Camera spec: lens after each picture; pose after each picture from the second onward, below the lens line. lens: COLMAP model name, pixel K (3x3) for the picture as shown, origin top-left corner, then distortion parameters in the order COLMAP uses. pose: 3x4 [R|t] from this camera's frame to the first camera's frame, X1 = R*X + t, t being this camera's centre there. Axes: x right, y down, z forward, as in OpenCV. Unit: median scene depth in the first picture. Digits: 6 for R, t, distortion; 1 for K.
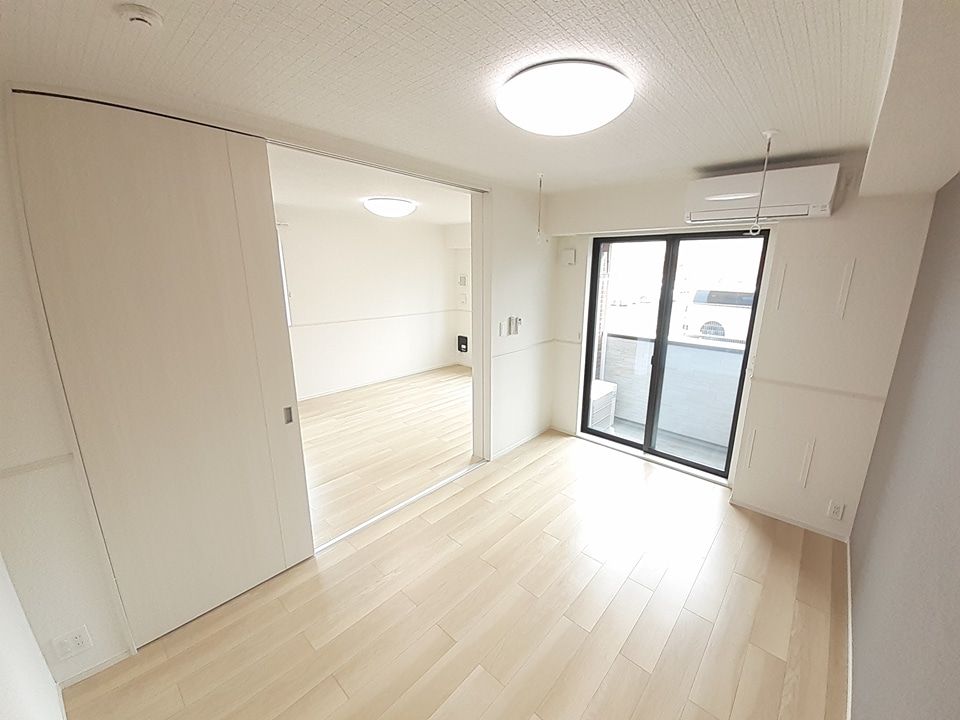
lens RADIAL K [[390.7, 0, 480.0], [0, 390.7, 362.6], [0, 0, 1]] dist [0.000604, -0.000553]
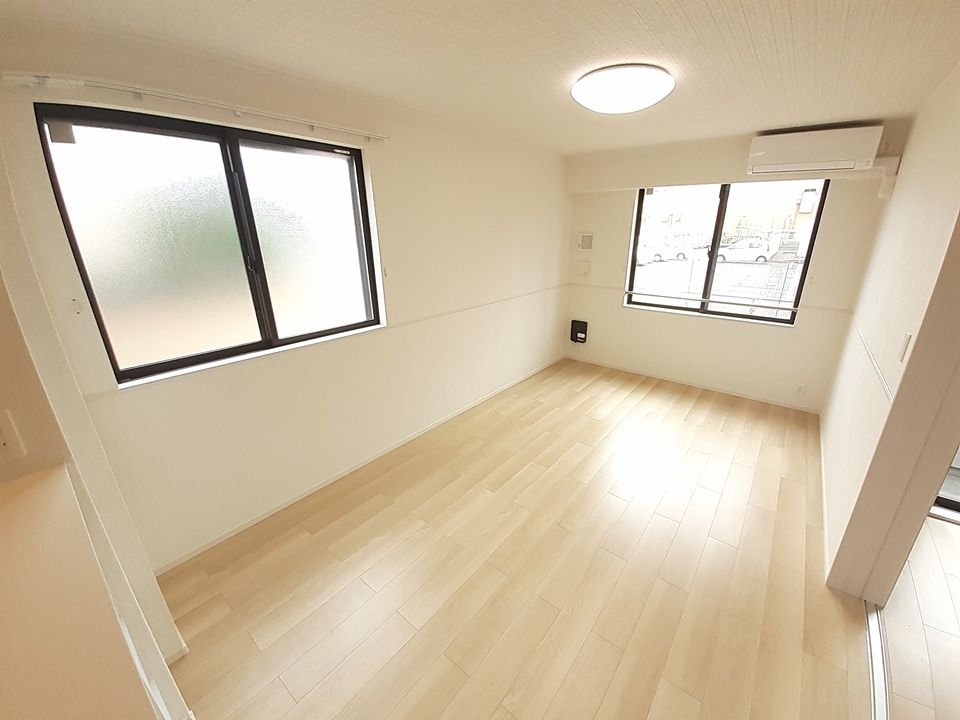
lens RADIAL K [[390.7, 0, 479.1], [0, 390.7, 359.4], [0, 0, 1]] dist [0.000604, -0.000553]
pose [[0.998405, -0.027486, 0.049320, -0.270724], [0.022755, 0.995309, 0.094037, -0.070507], [-0.051673, -0.092764, 0.994346, 0.294677]]
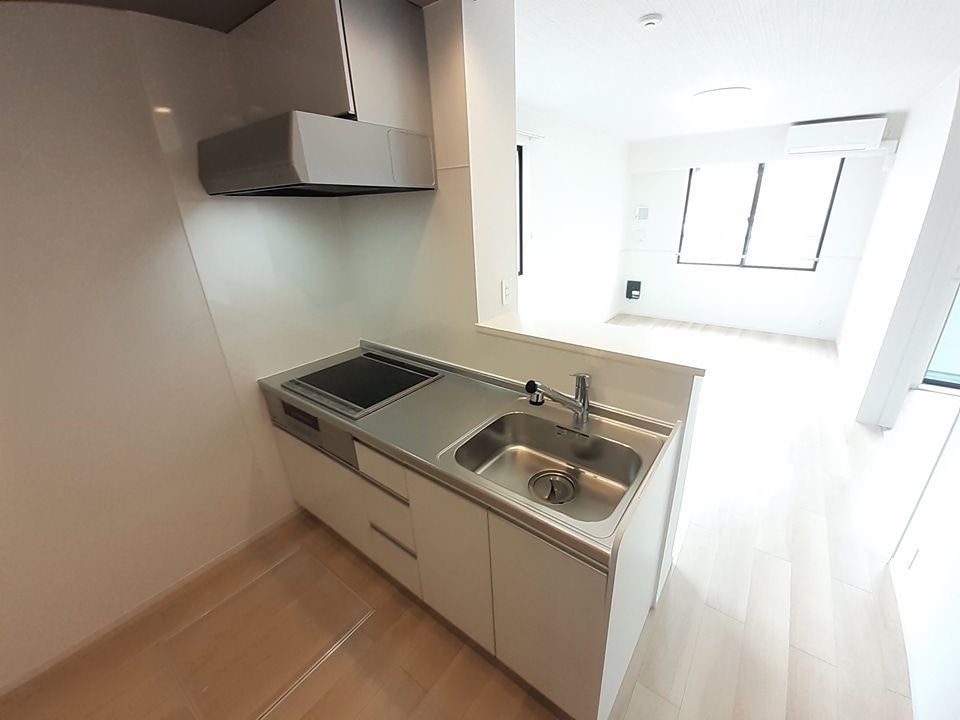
lens RADIAL K [[390.7, 0, 484.5], [0, 390.7, 357.8], [0, 0, 1]] dist [0.000604, -0.000553]
pose [[0.995820, -0.053629, 0.073932, -0.455191], [0.044823, 0.992236, 0.116016, -0.013949], [-0.079579, -0.112217, 0.990492, 0.153207]]
